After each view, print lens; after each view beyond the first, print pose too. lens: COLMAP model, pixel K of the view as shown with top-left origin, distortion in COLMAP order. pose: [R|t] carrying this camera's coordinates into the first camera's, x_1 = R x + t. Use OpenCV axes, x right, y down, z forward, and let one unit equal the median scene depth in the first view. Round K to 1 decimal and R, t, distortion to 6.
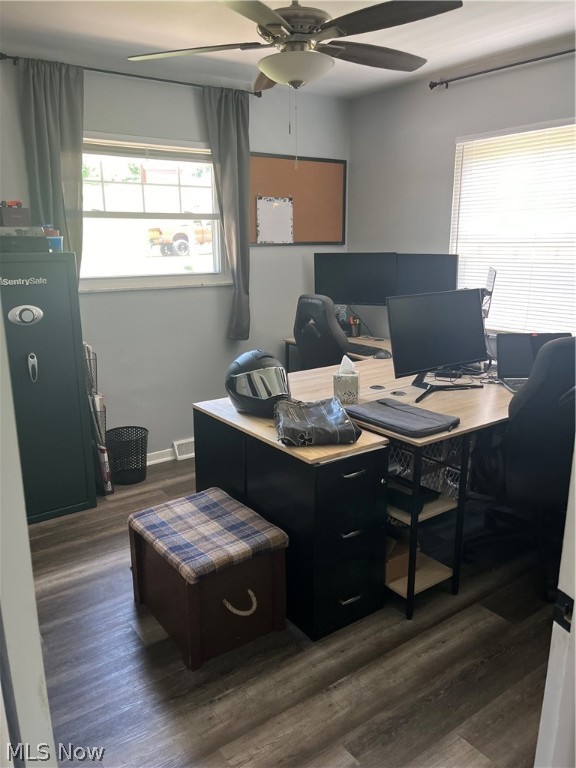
lens RADIAL K [[587.1, 0, 288.0], [0, 587.1, 384.0], [0, 0, 1]] dist [0.047387, -0.060595]
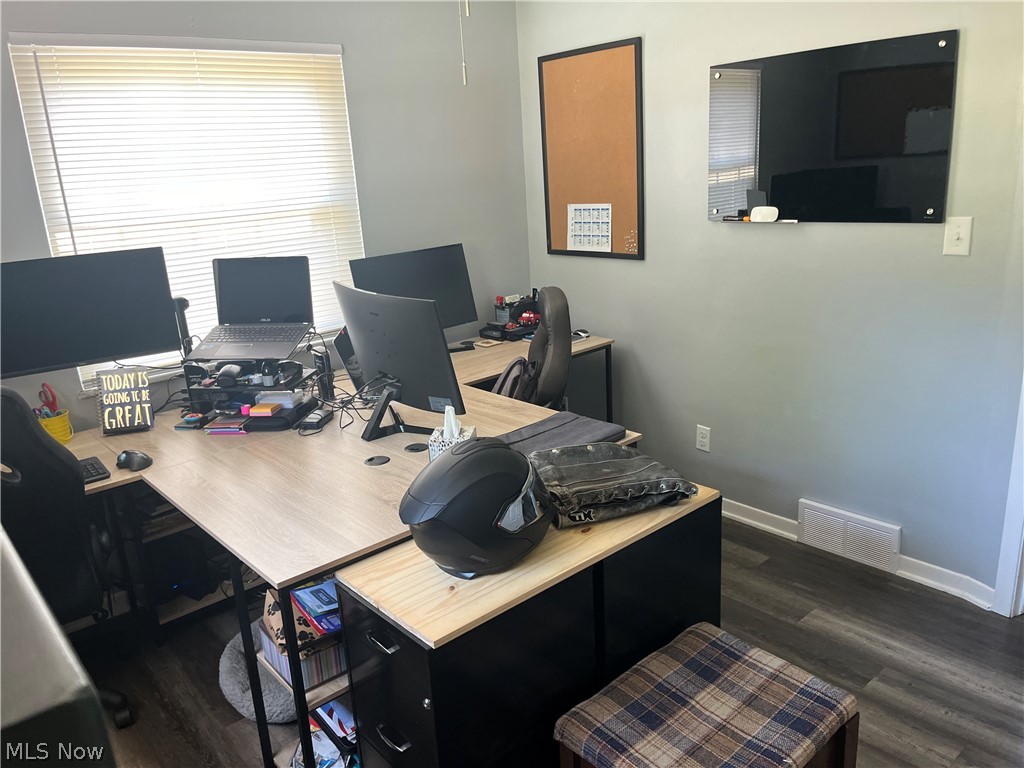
lens RADIAL K [[782.8, 0, 511.8], [0, 782.8, 387.1], [0, 0, 1]] dist [0.047387, -0.060595]
pose [[-0.098073, -0.263166, 0.959753, -0.749073], [0.300667, 0.911499, 0.280659, -0.303385], [-0.948673, 0.316091, -0.010268, 1.064904]]
